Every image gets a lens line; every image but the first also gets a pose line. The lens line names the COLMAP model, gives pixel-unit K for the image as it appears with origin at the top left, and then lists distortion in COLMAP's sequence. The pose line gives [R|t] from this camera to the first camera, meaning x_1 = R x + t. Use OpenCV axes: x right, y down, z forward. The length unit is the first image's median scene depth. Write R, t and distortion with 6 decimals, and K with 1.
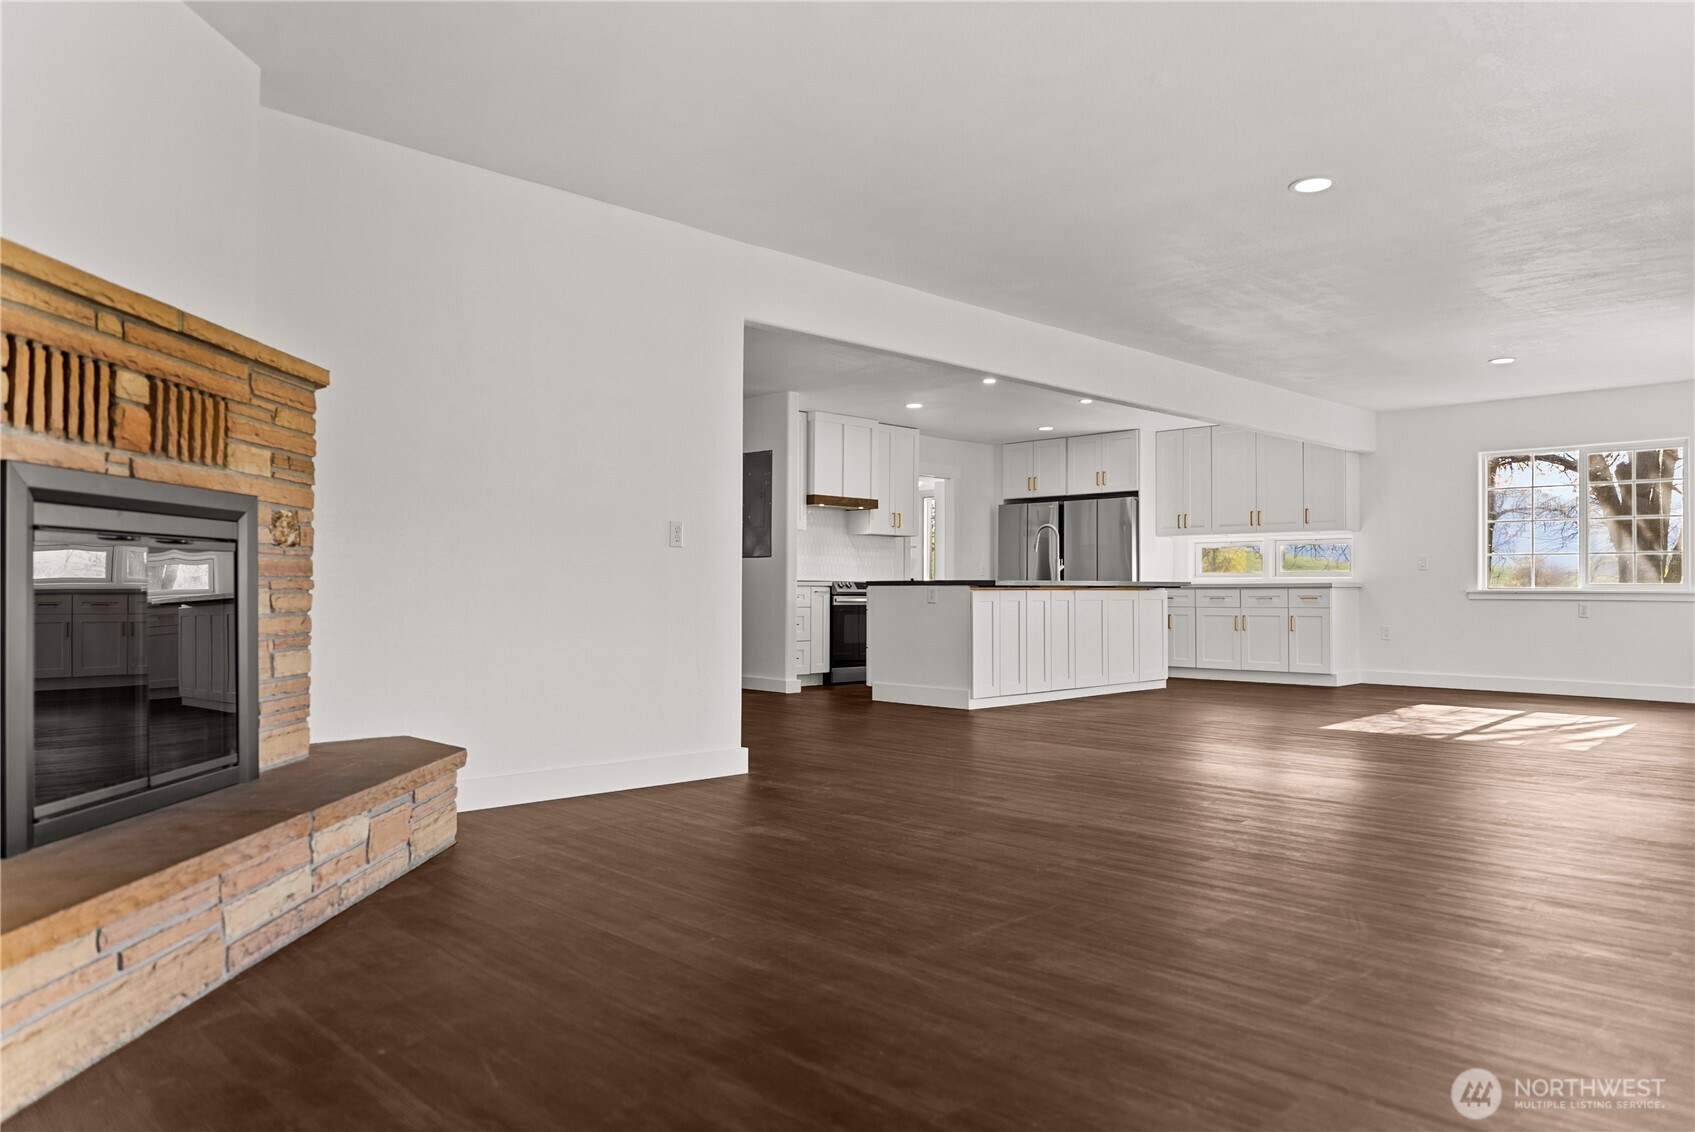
lens RADIAL K [[1173.6, 0, 847.5], [0, 1173.6, 566.0], [0, 0, 1]] dist [-0.004286, -0.004333]
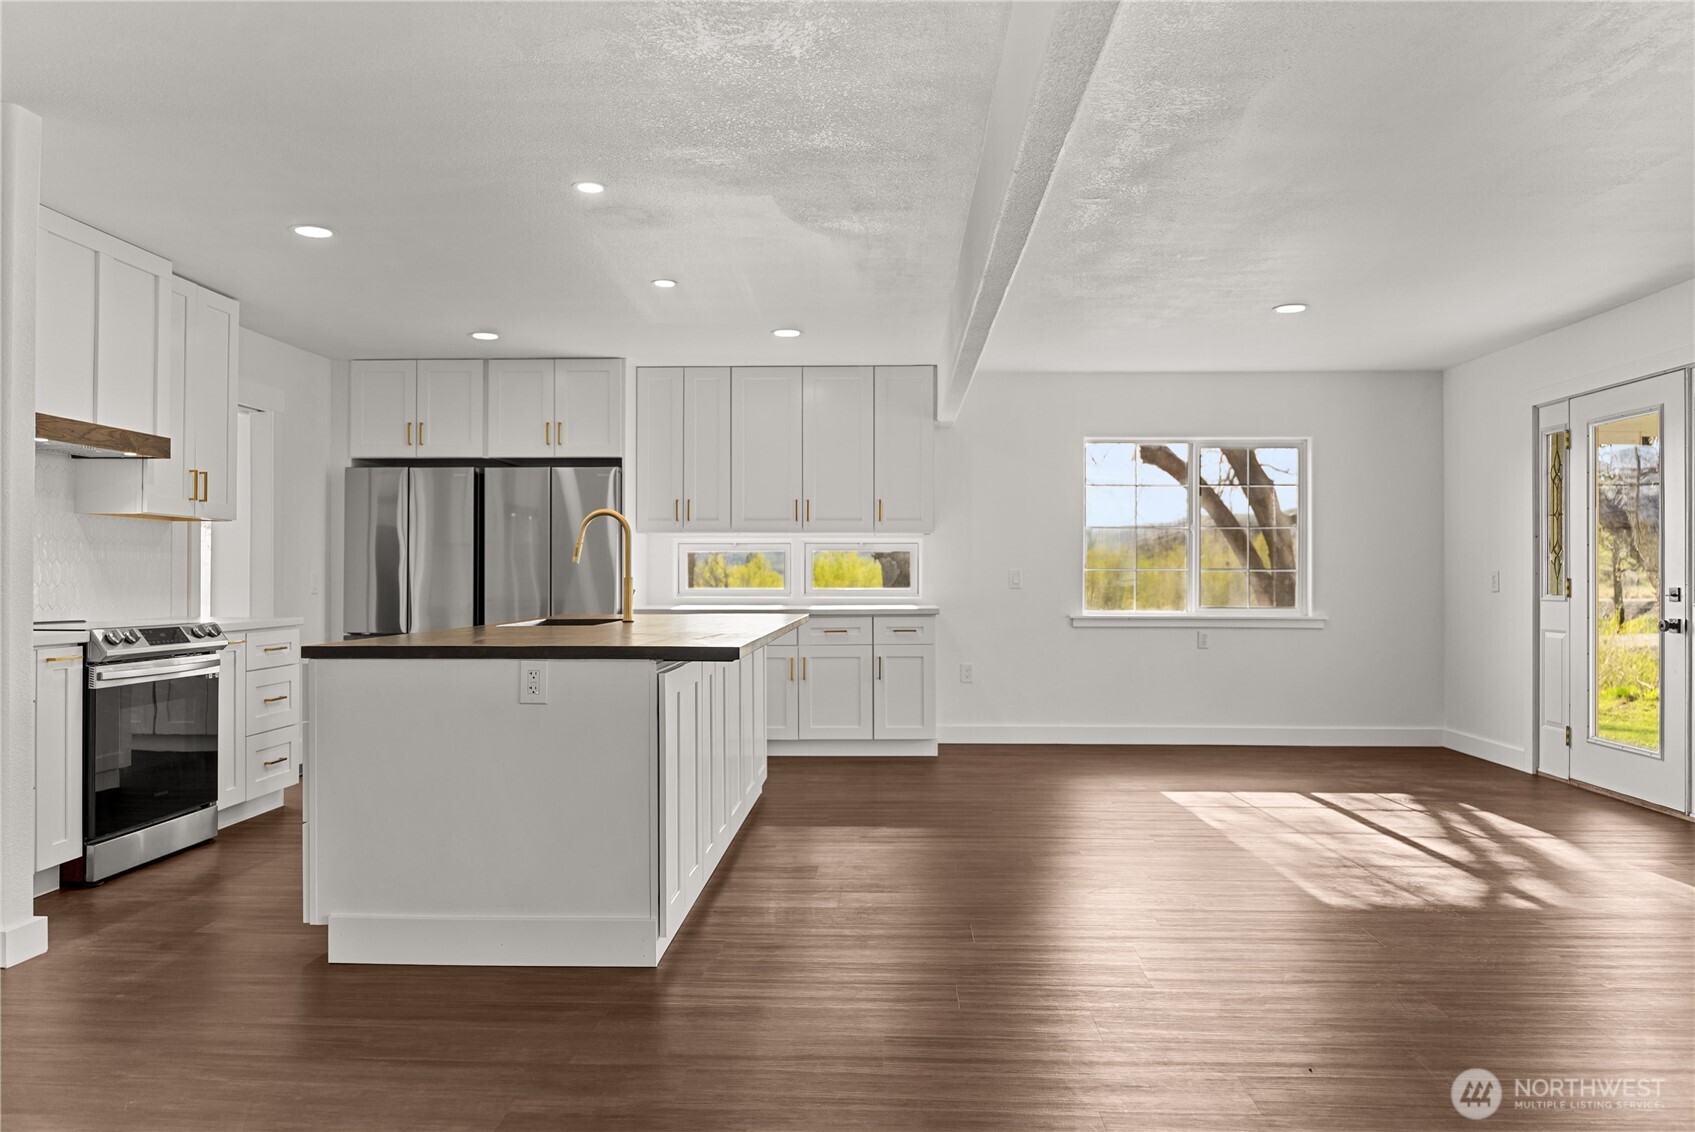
lens RADIAL K [[1177.2, 0, 870.1], [0, 1177.2, 555.4], [0, 0, 1]] dist [-0.003132, -0.000921]
pose [[0.716090, 0.010080, 0.697935, -0.098317], [-0.013843, 0.999904, -0.000237, -0.015519], [-0.697870, -0.009492, 0.716161, 0.498668]]
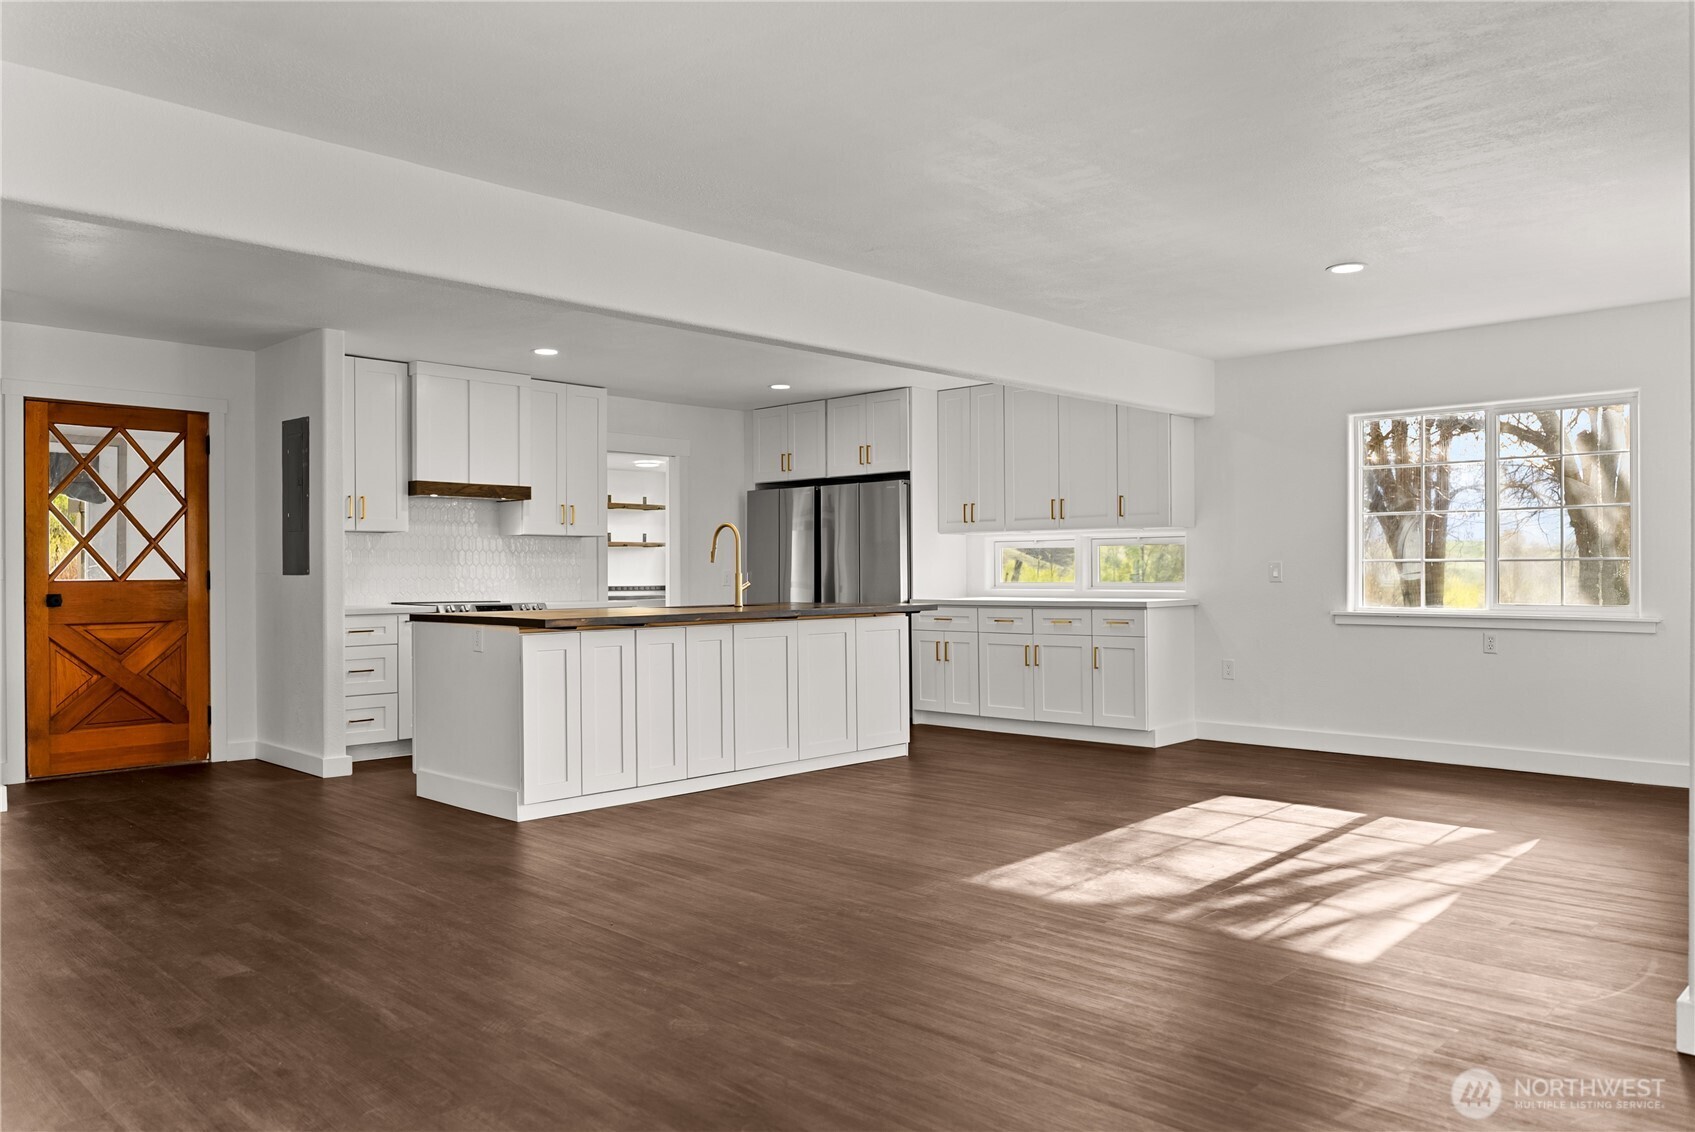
lens RADIAL K [[1230.1, 0, 847.5], [0, 1230.1, 566.0], [0, 0, 1]] dist [-0.001318, 0.003075]
pose [[0.999529, -0.008232, 0.029576, 0.199953], [0.007769, 0.999846, 0.015734, -0.018961], [-0.029701, -0.015497, 0.999439, 0.251498]]
